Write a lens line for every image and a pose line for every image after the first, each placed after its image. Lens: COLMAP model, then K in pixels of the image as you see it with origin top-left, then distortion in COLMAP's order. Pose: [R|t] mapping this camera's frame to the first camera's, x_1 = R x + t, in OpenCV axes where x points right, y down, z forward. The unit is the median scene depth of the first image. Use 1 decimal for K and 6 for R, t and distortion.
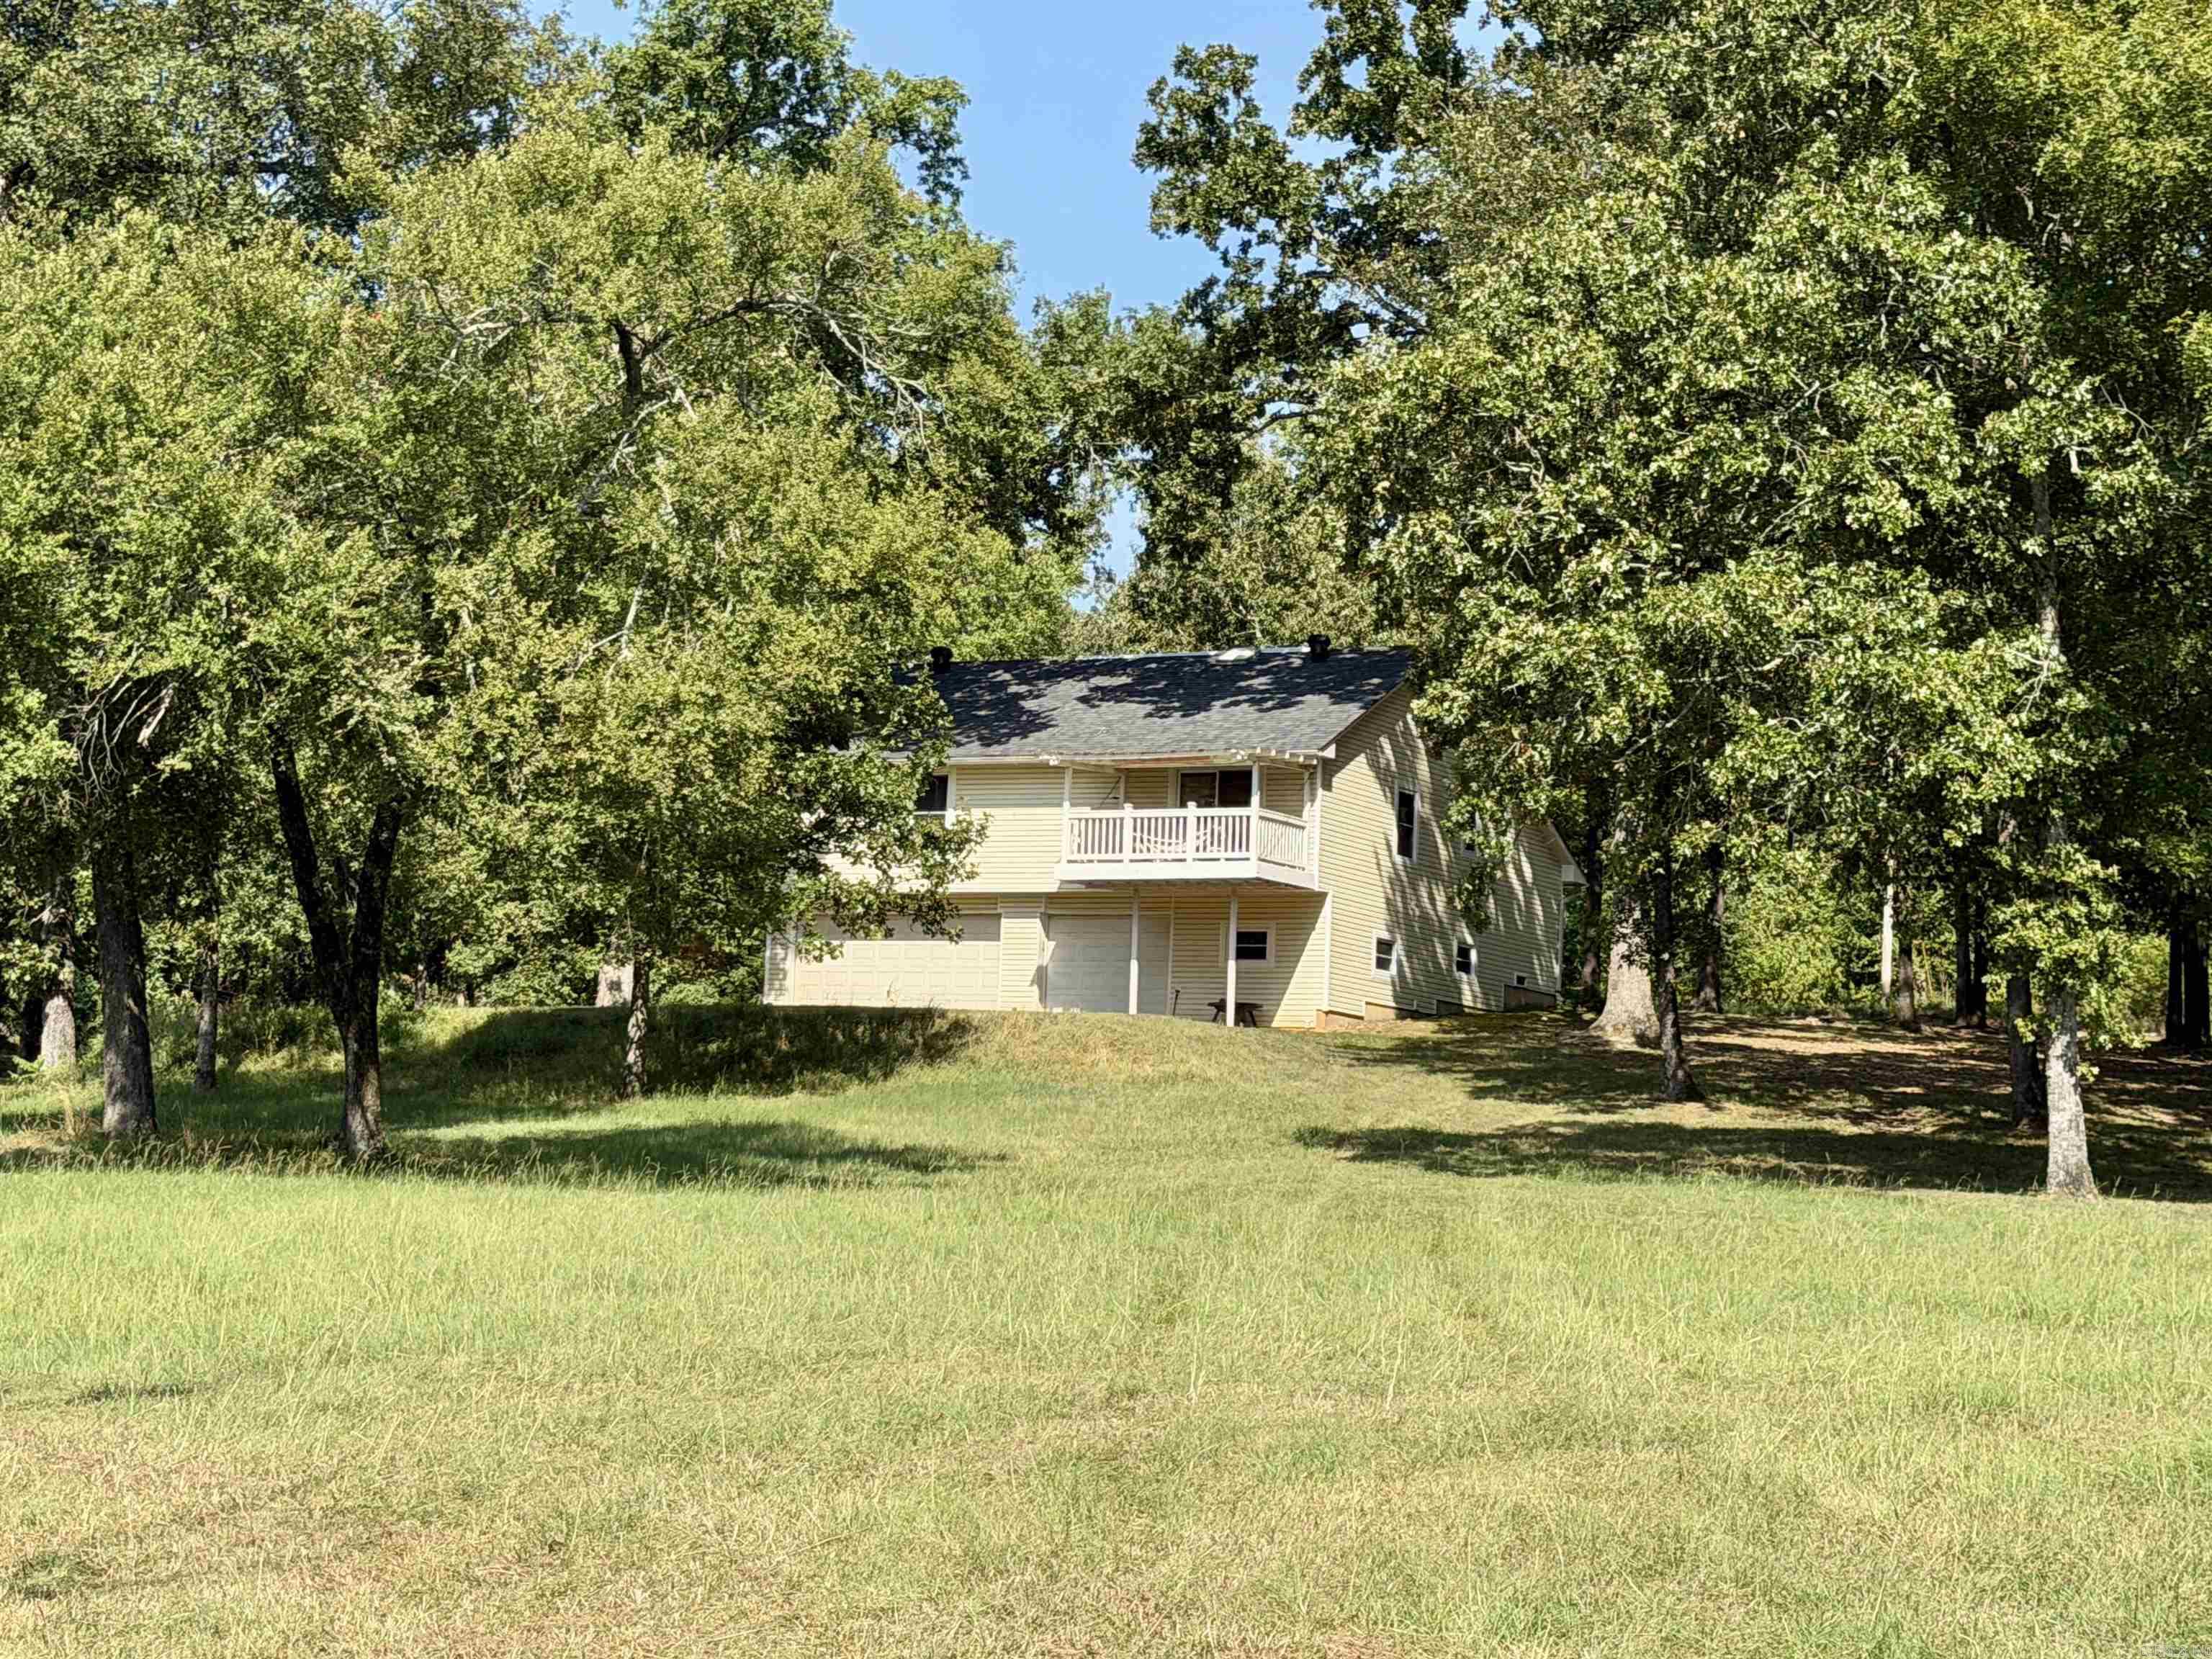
lens RADIAL K [[4369.9, 0, 1106.0], [0, 4369.9, 829.5], [0, 0, 1]] dist [-0.016381, 0.022666]
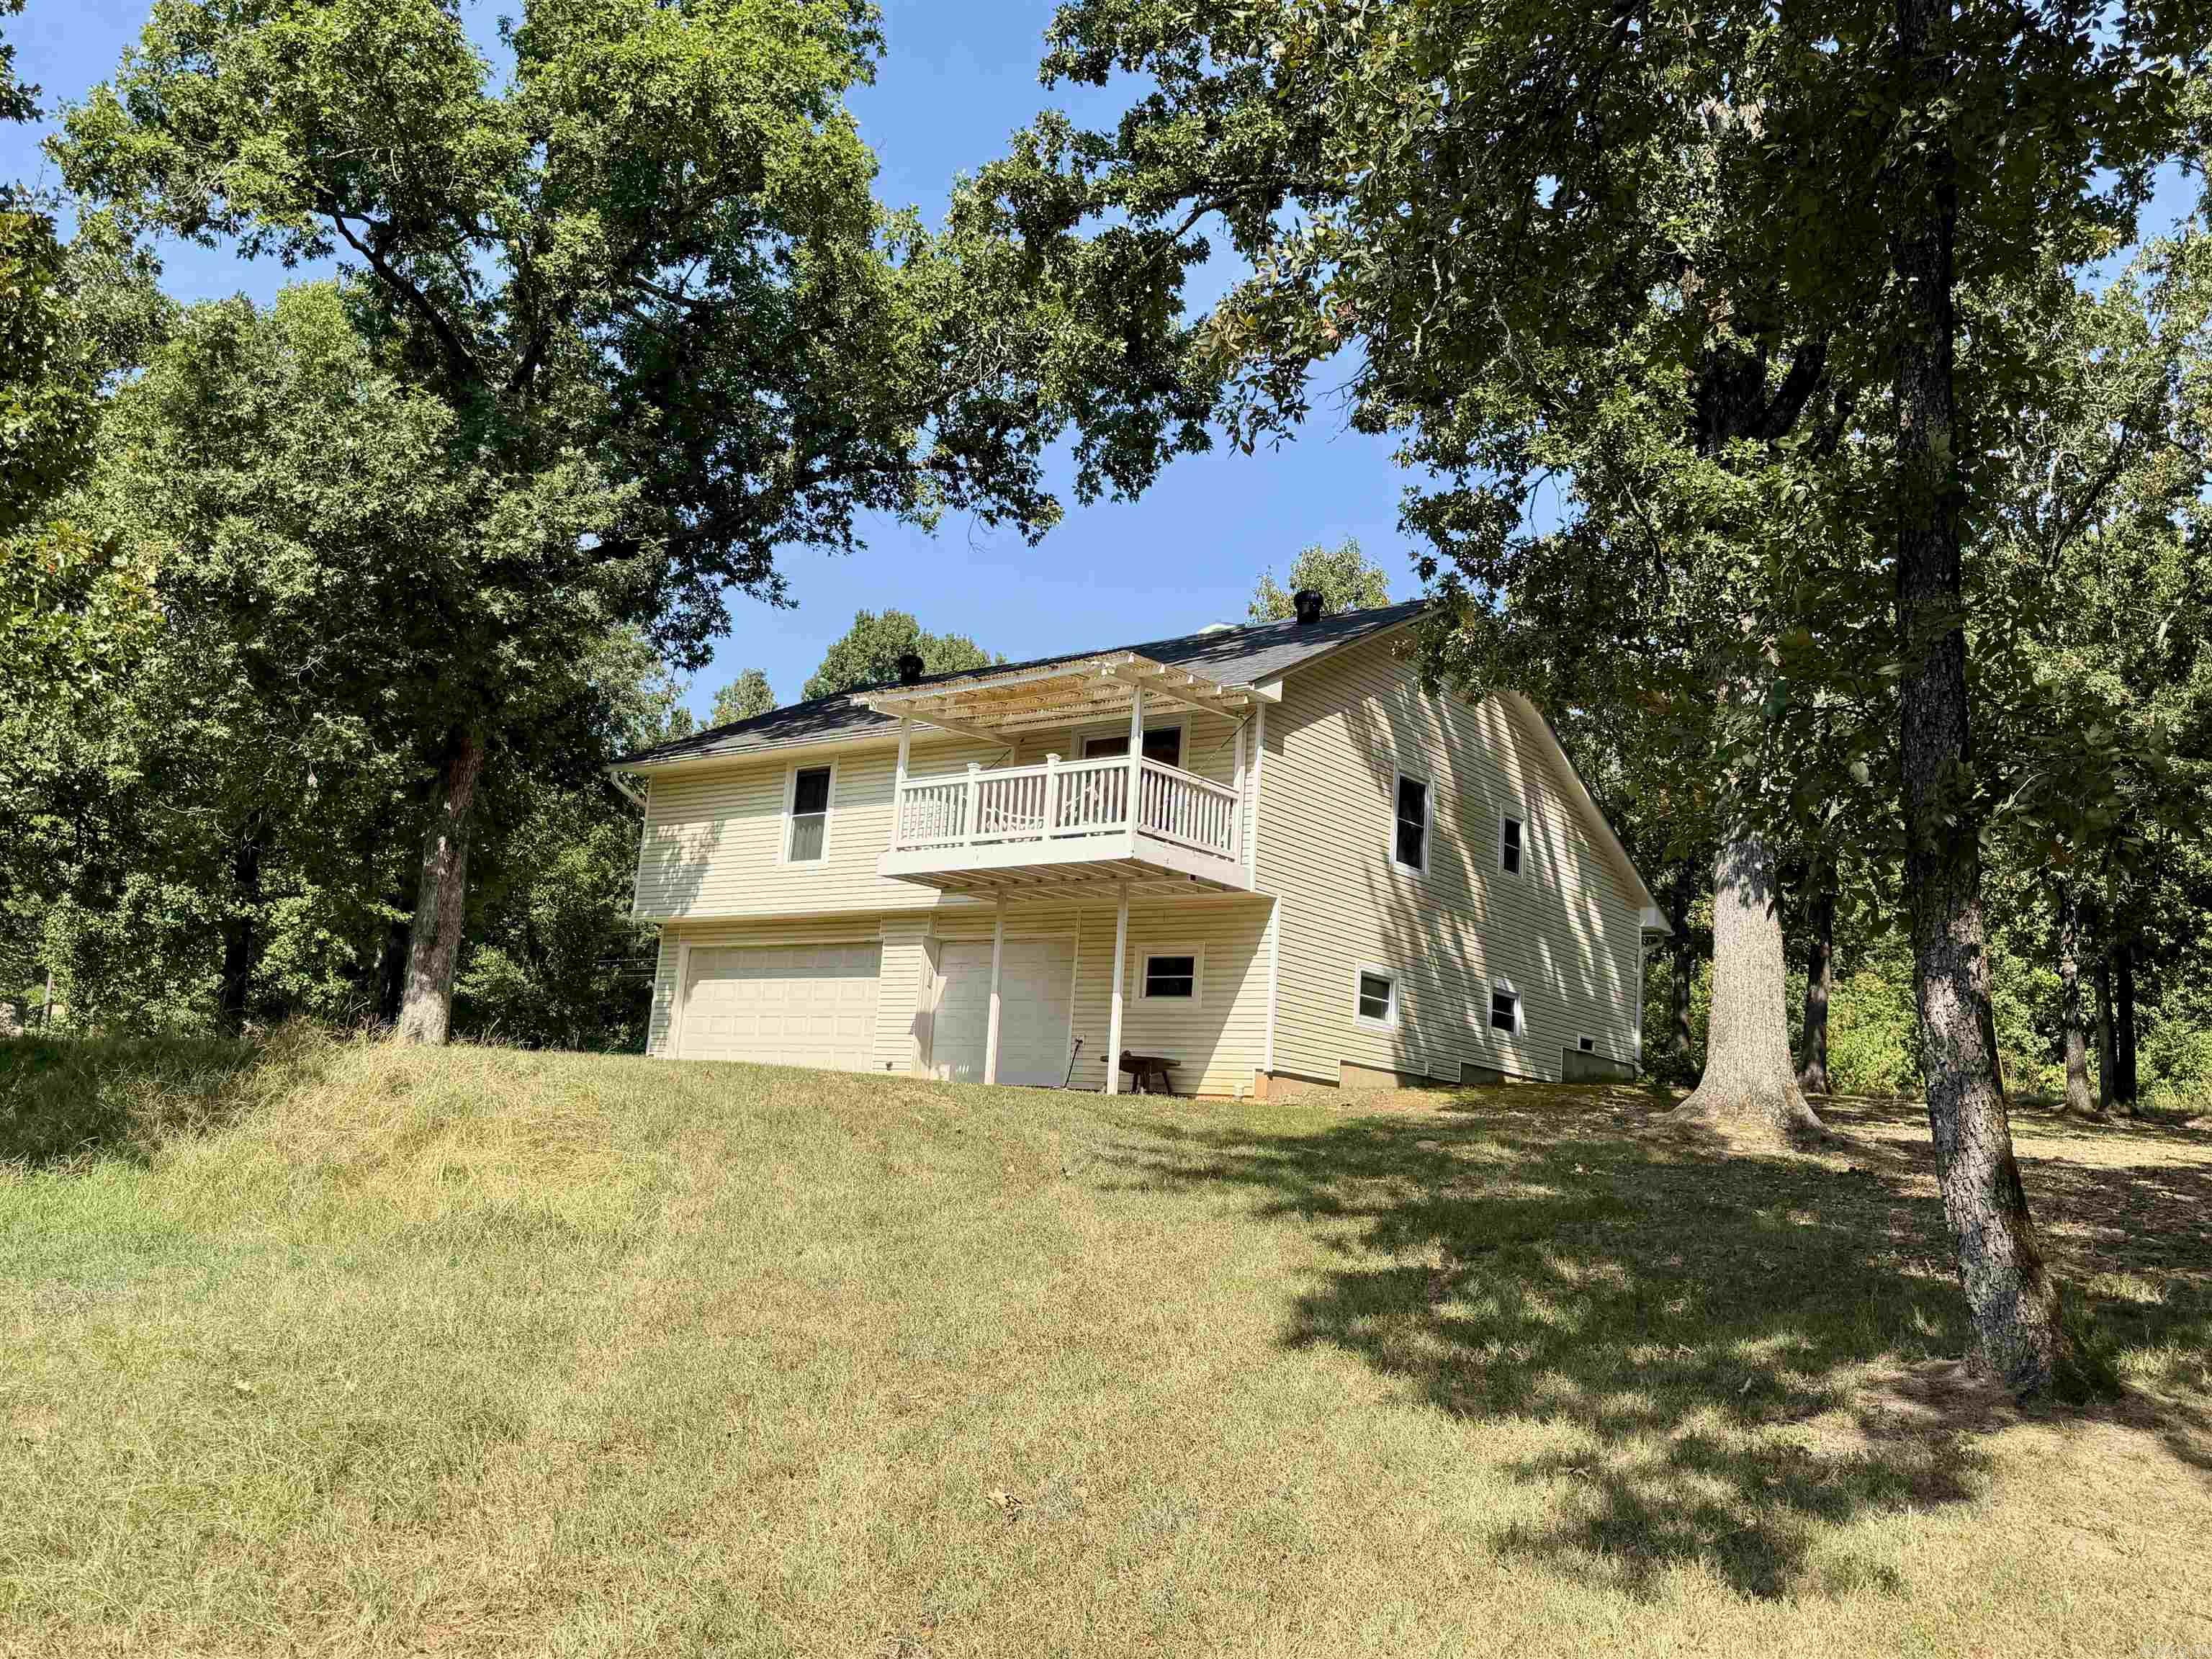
lens RADIAL K [[1985.9, 0, 1106.0], [0, 1985.9, 829.5], [0, 0, 1]] dist [0.198862, -0.002558]
pose [[0.987152, -0.007602, -0.159601, 0.072650], [-0.006283, 0.996248, -0.086318, 0.029930], [0.159659, 0.086212, 0.983401, 0.667171]]
